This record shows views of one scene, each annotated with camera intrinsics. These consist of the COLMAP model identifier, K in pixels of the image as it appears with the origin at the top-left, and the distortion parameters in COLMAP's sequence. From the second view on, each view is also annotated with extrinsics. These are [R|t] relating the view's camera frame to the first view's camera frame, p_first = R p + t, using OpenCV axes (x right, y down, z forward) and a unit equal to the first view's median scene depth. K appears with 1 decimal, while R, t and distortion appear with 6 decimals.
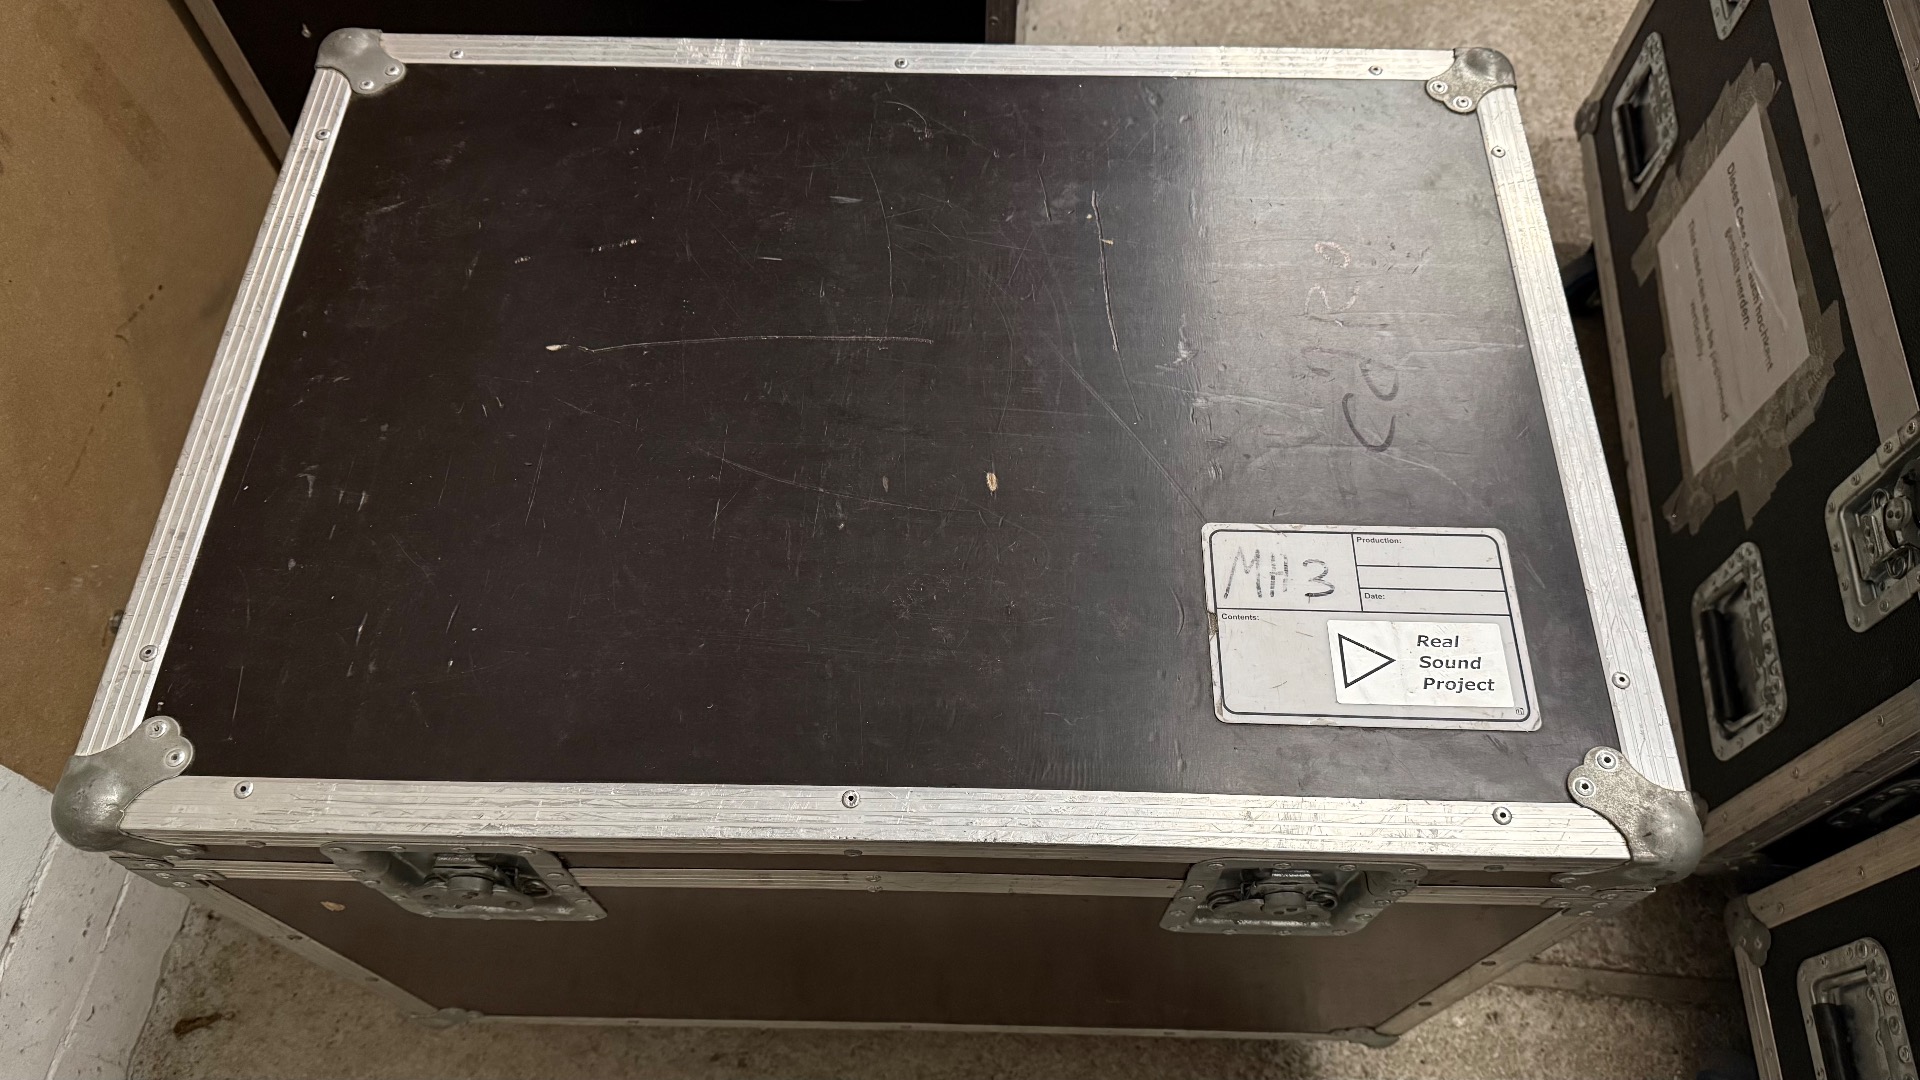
lens RADIAL K [[1349.3, 0, 967.4], [0, 1349.3, 532.1], [0, 0, 1]] dist [-0.004350, -0.029181]
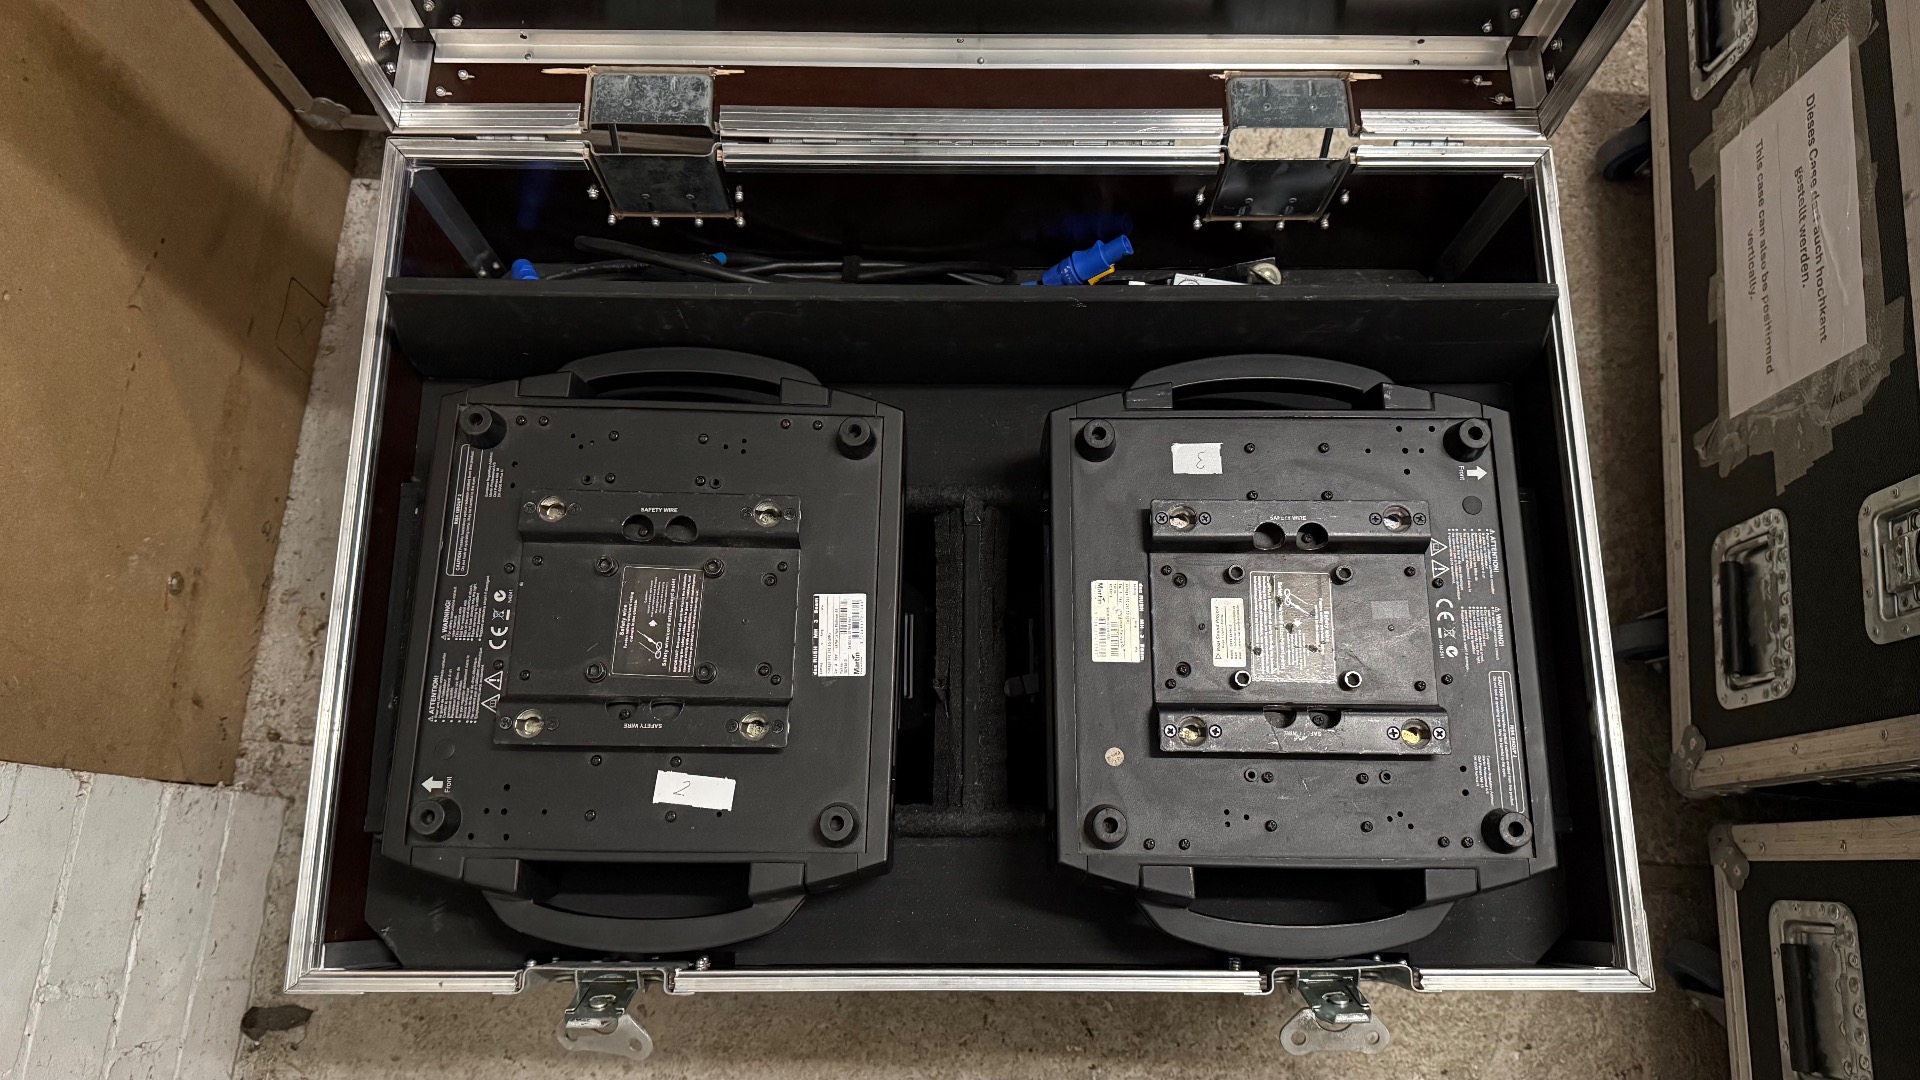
lens RADIAL K [[1349.3, 0, 959.8], [0, 1349.3, 531.5], [0, 0, 1]] dist [-0.004350, -0.029181]
pose [[0.999818, -0.017273, 0.008093, -0.049730], [0.014630, 0.966640, 0.255719, -0.248812], [-0.012240, -0.255554, 0.966717, 0.016595]]
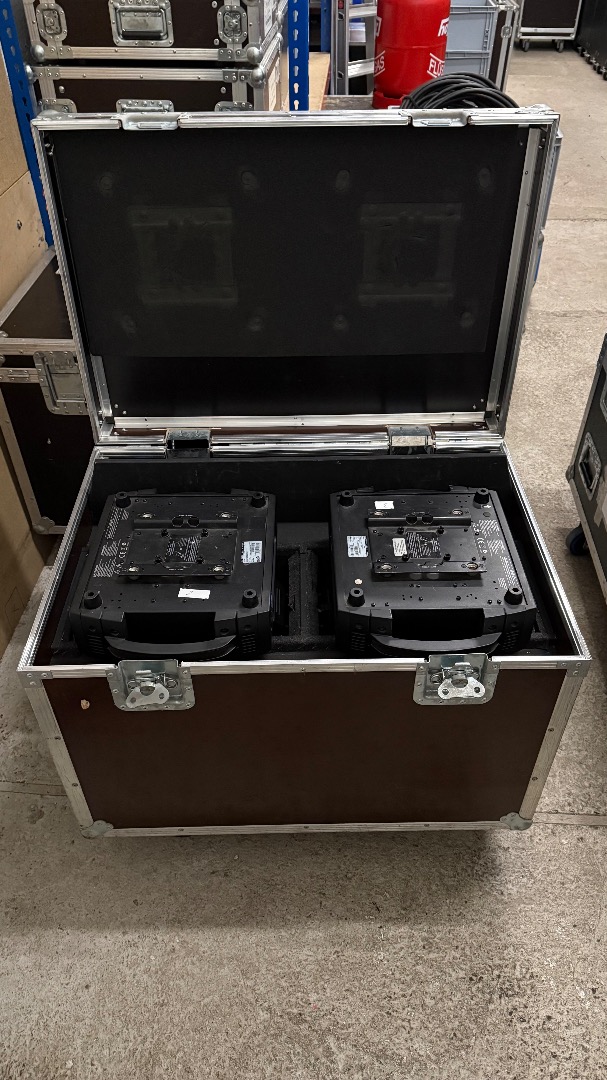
lens RADIAL K [[759.0, 0, 302.8], [0, 759.0, 536.0], [0, 0, 1]] dist [-0.004350, -0.029181]
pose [[0.999260, -0.034545, 0.016889, -0.054462], [0.038246, 0.938366, -0.343521, 0.338091], [-0.003981, 0.343913, 0.938993, -0.310777]]
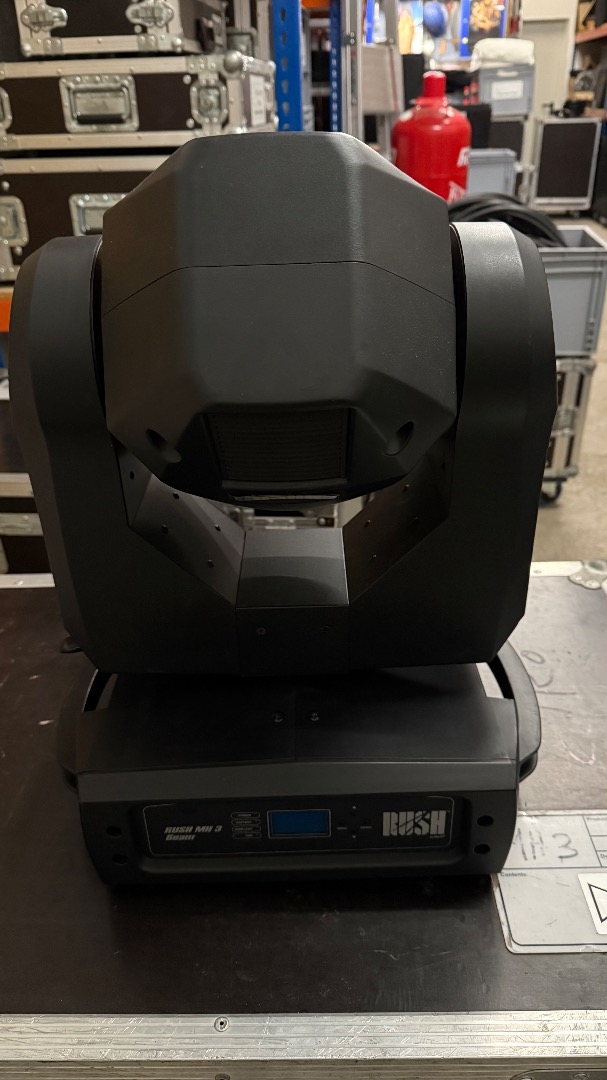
lens RADIAL K [[759.0, 0, 312.2], [0, 759.0, 542.8], [0, 0, 1]] dist [-0.004350, -0.029181]
pose [[0.999053, -0.043302, -0.004133, 0.010636], [0.034576, 0.848179, -0.528581, 0.113694], [0.026394, 0.527937, 0.848873, 0.108482]]
